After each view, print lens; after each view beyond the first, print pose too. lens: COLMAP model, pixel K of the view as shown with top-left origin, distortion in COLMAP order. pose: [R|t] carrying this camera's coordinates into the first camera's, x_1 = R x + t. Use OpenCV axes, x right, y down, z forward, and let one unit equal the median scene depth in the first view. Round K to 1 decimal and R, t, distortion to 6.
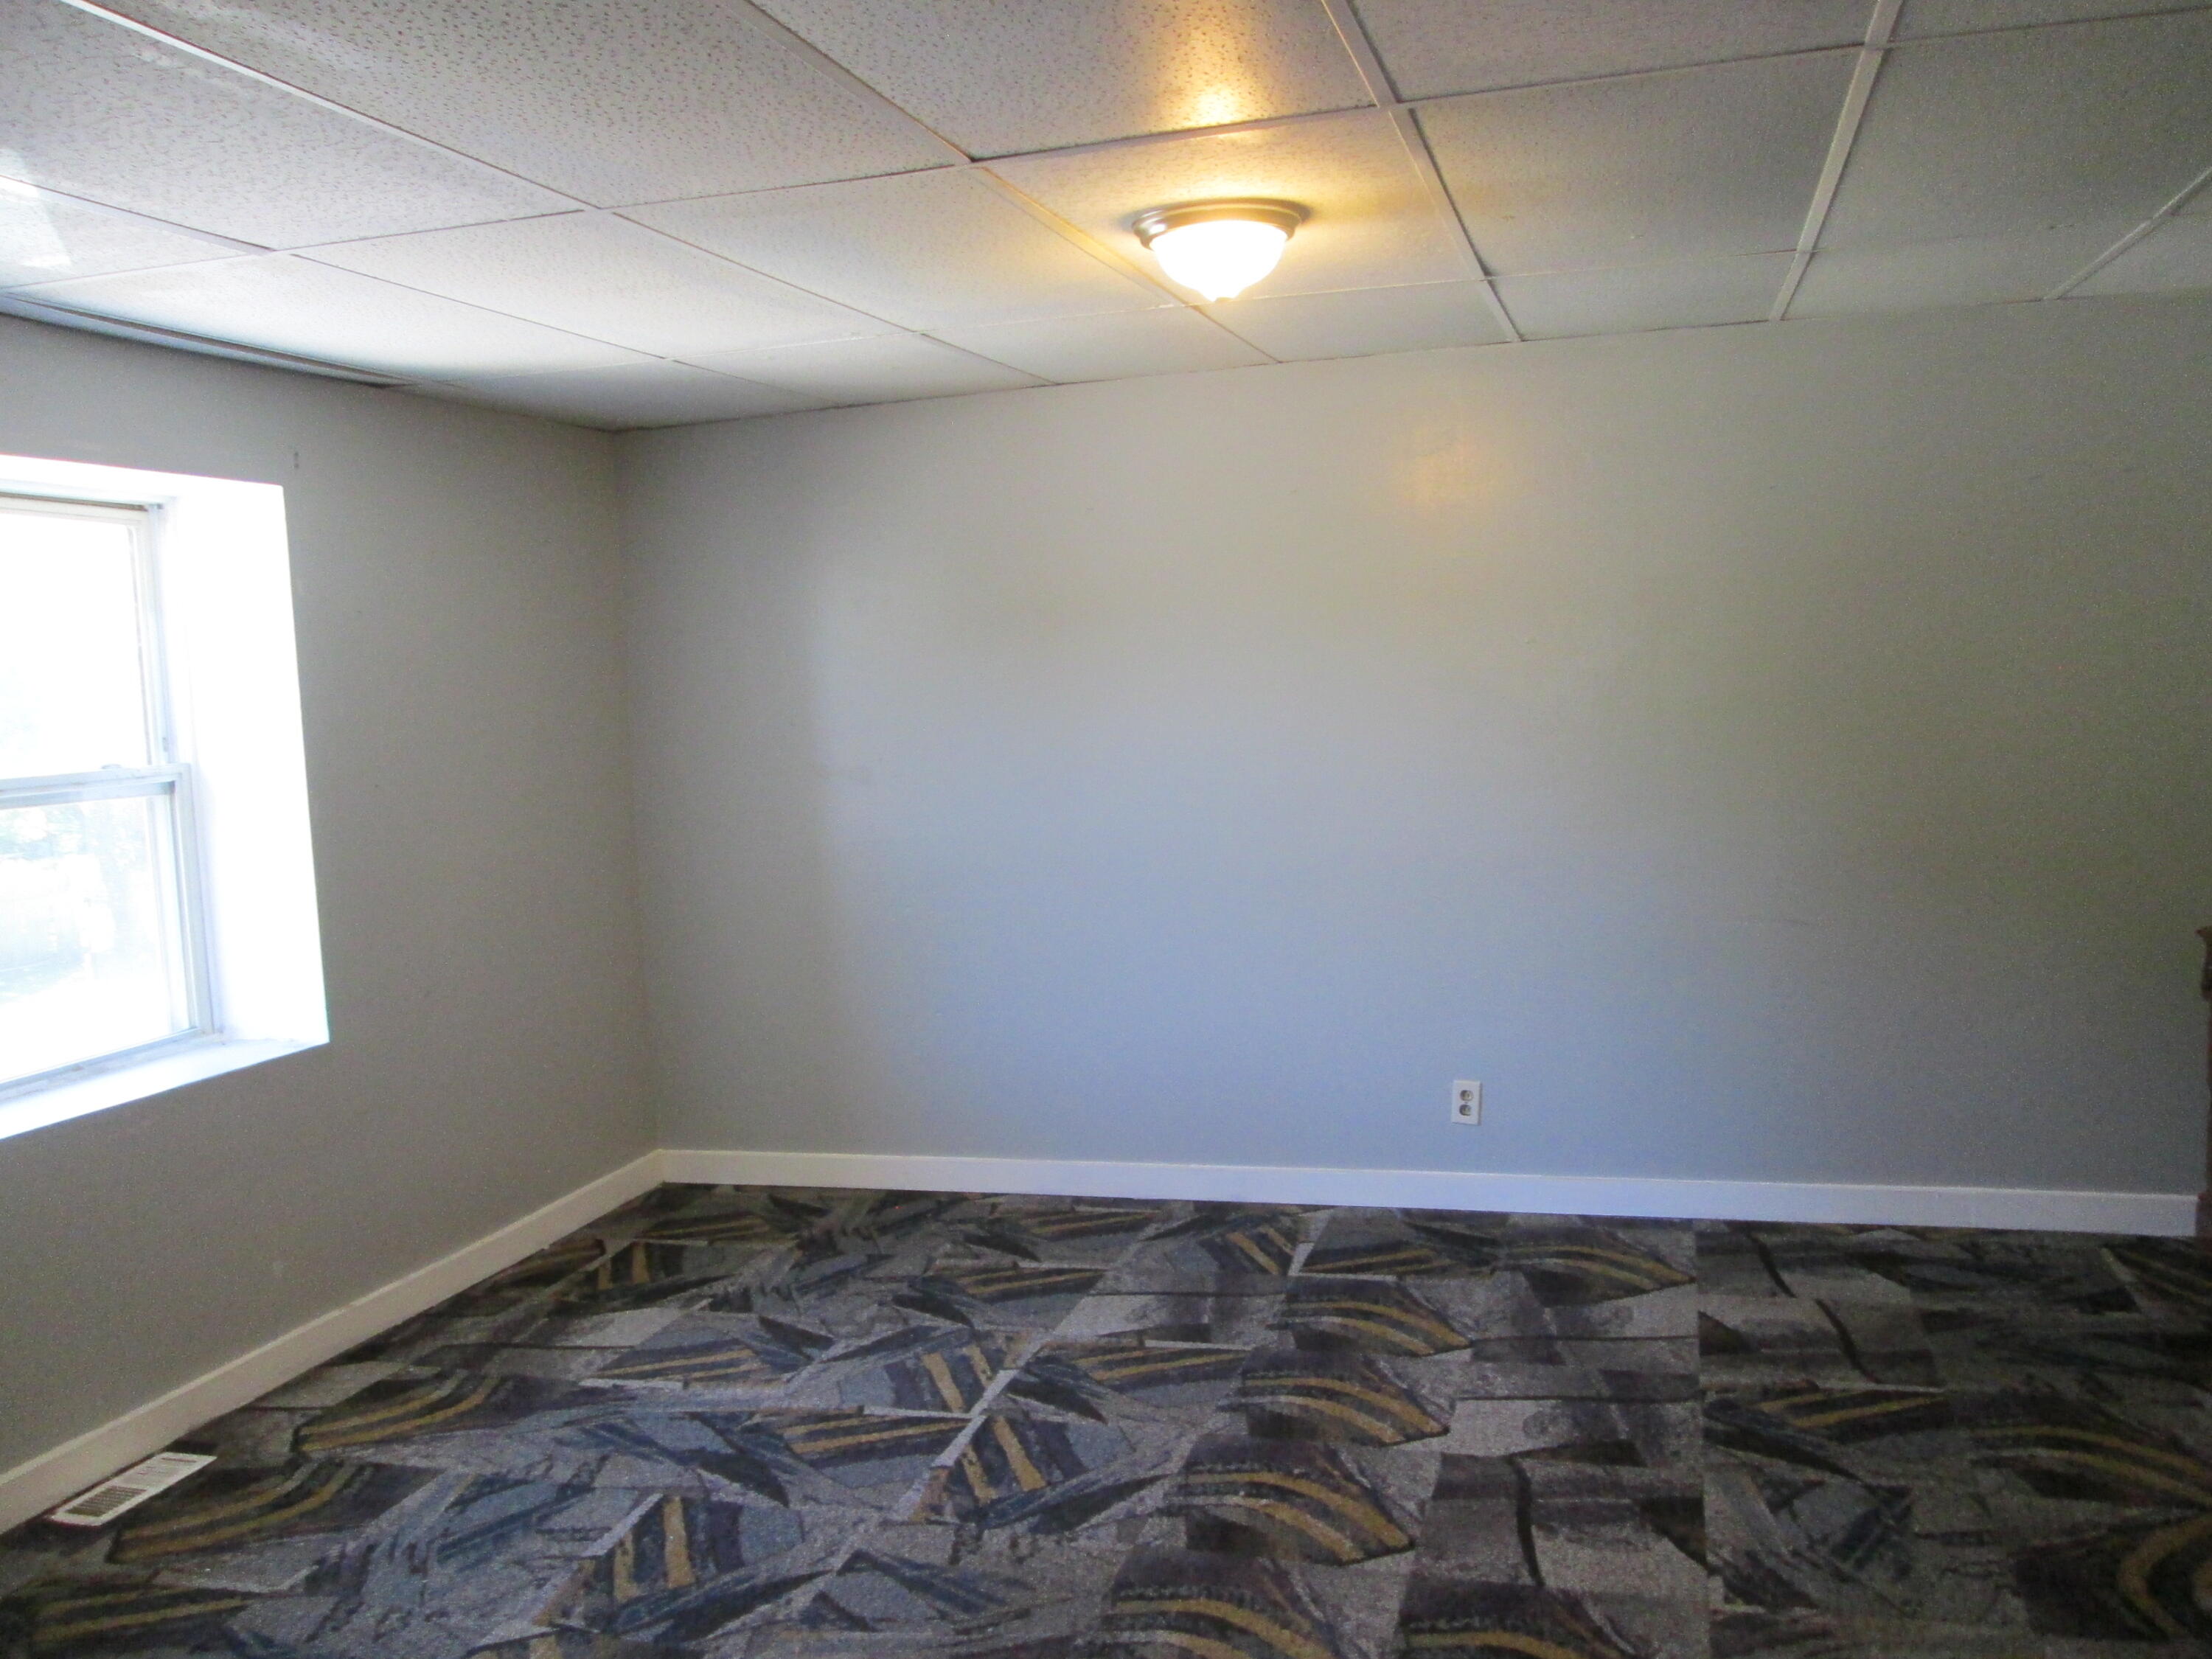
lens RADIAL K [[1823.1, 0, 1108.0], [0, 1823.1, 827.9], [0, 0, 1]] dist [-0.051956, 0.022827]
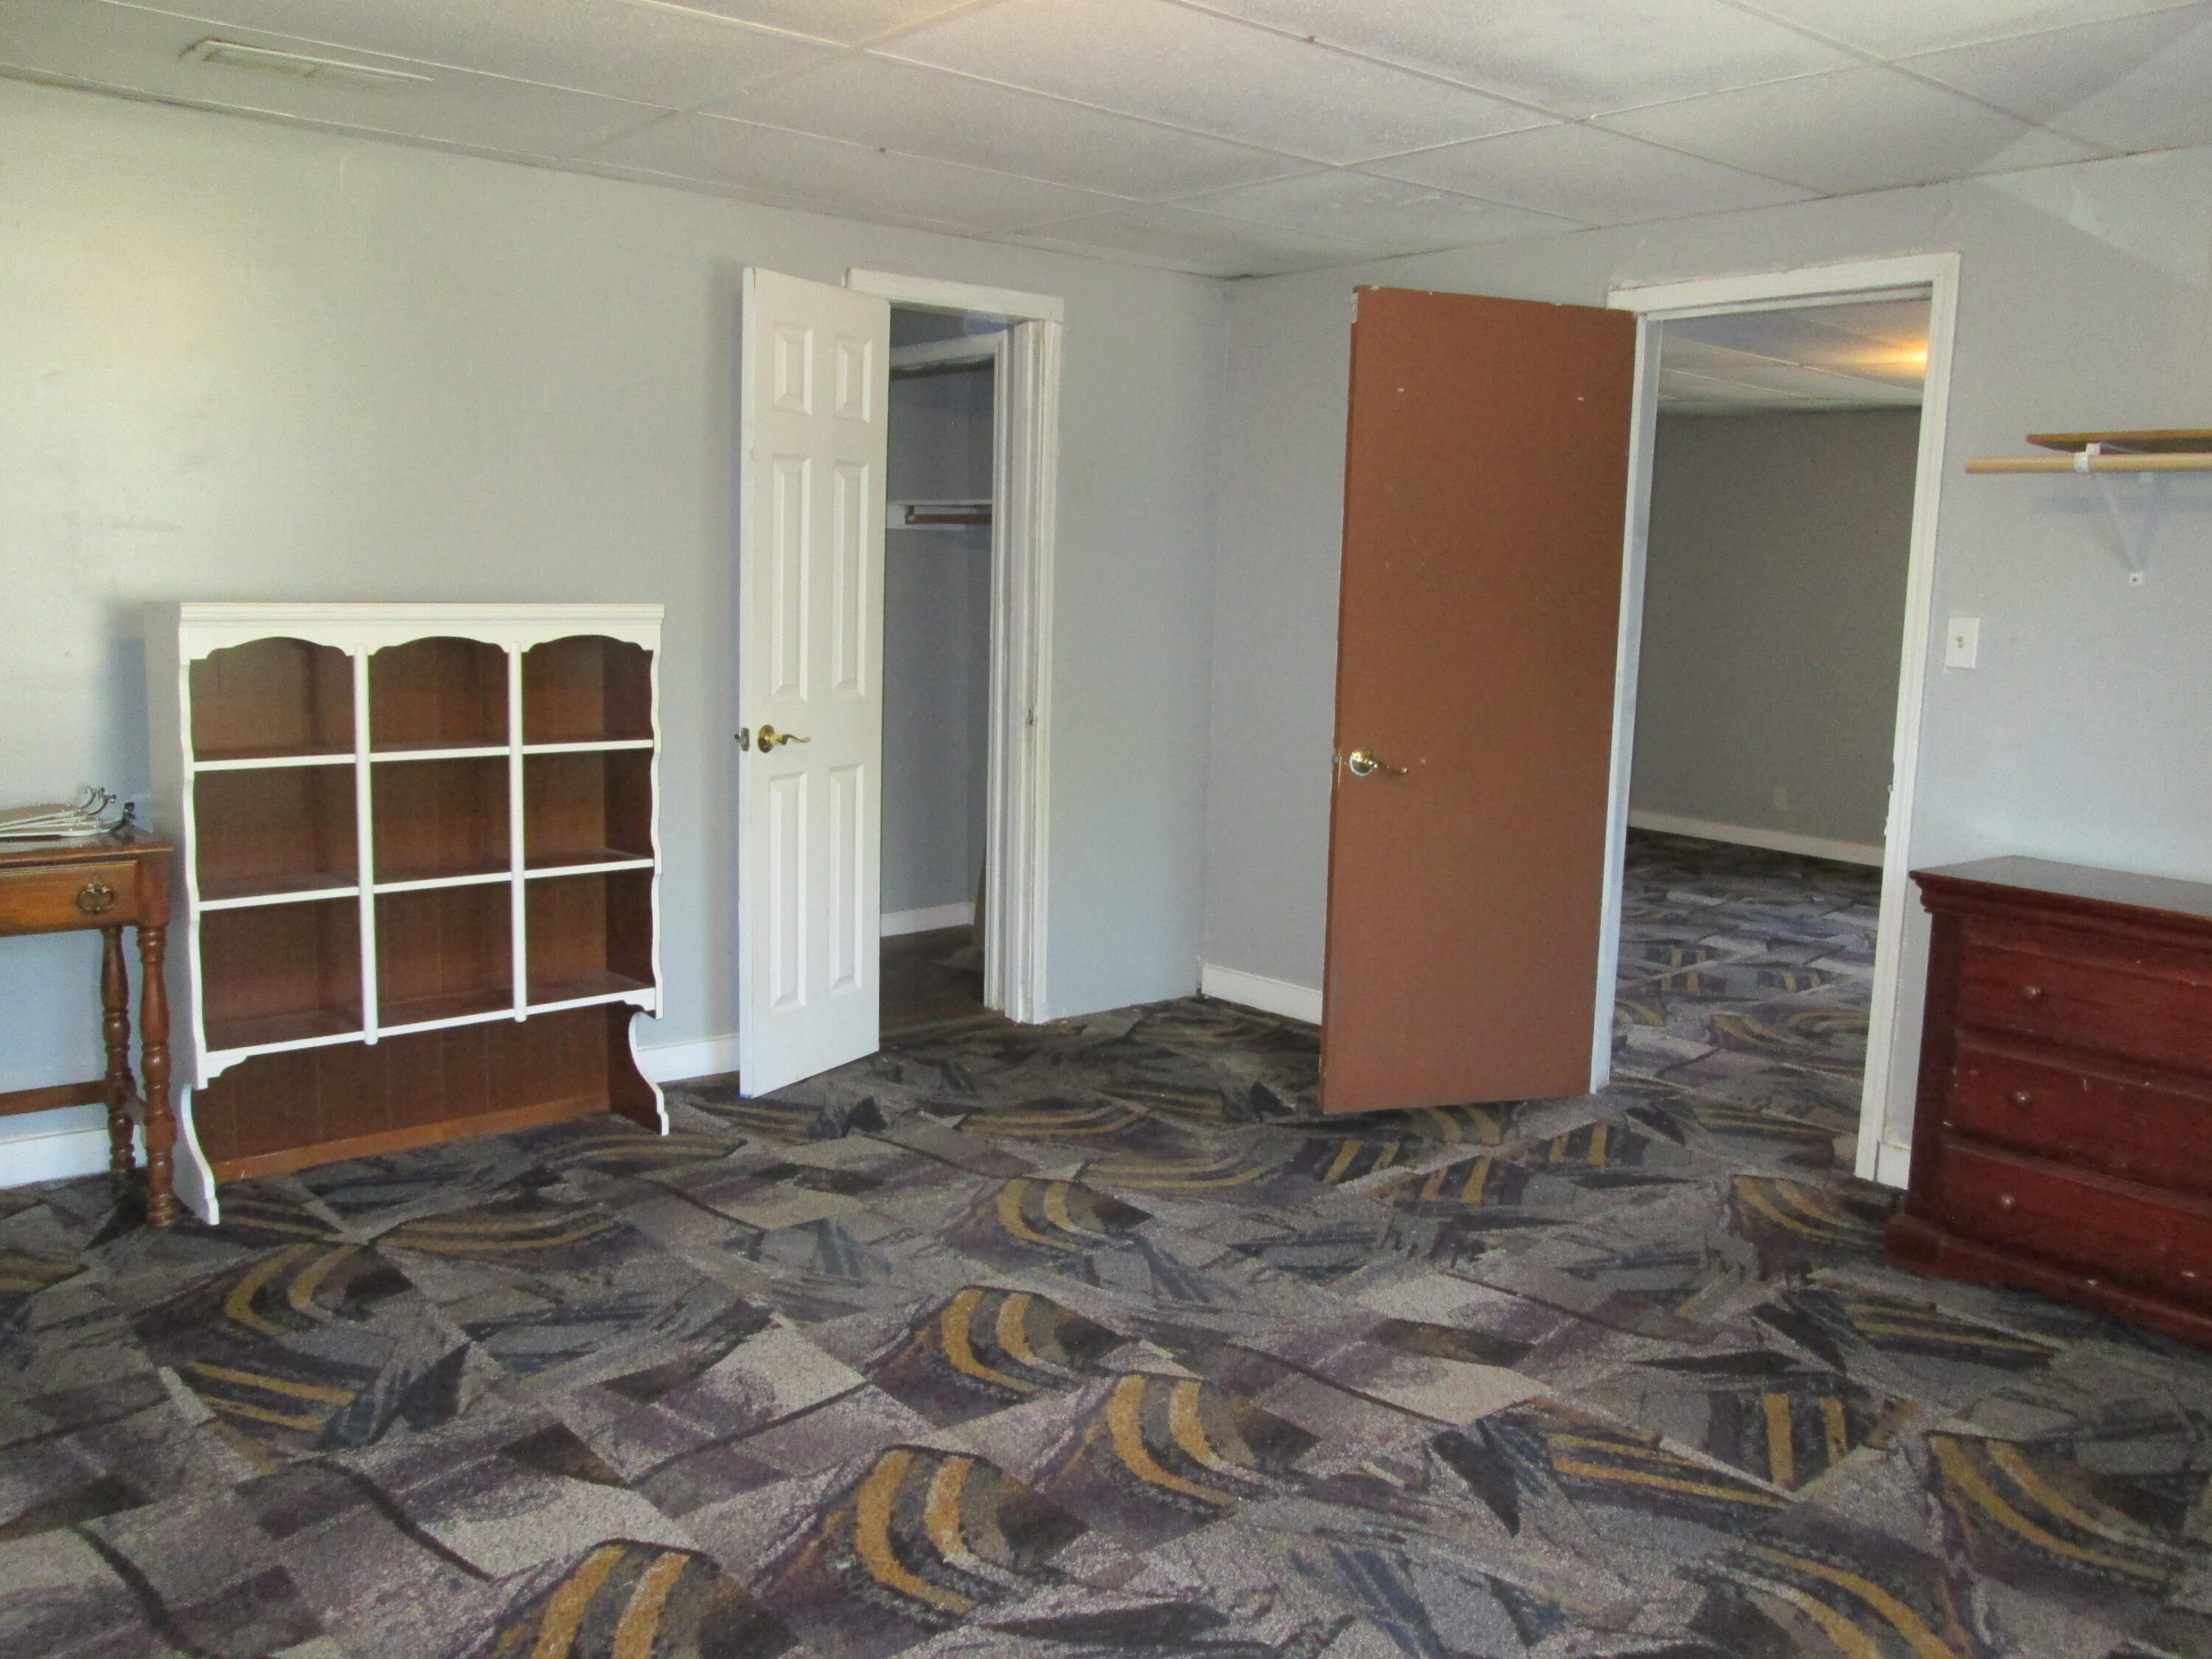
lens RADIAL K [[1823.1, 0, 1106.0], [0, 1823.1, 828.8], [0, 0, 1]] dist [-0.051956, 0.022827]
pose [[-0.832961, -0.052297, 0.550855, -0.391306], [0.064418, 0.979589, 0.190409, -0.071851], [-0.549569, 0.194089, -0.812591, 1.563686]]
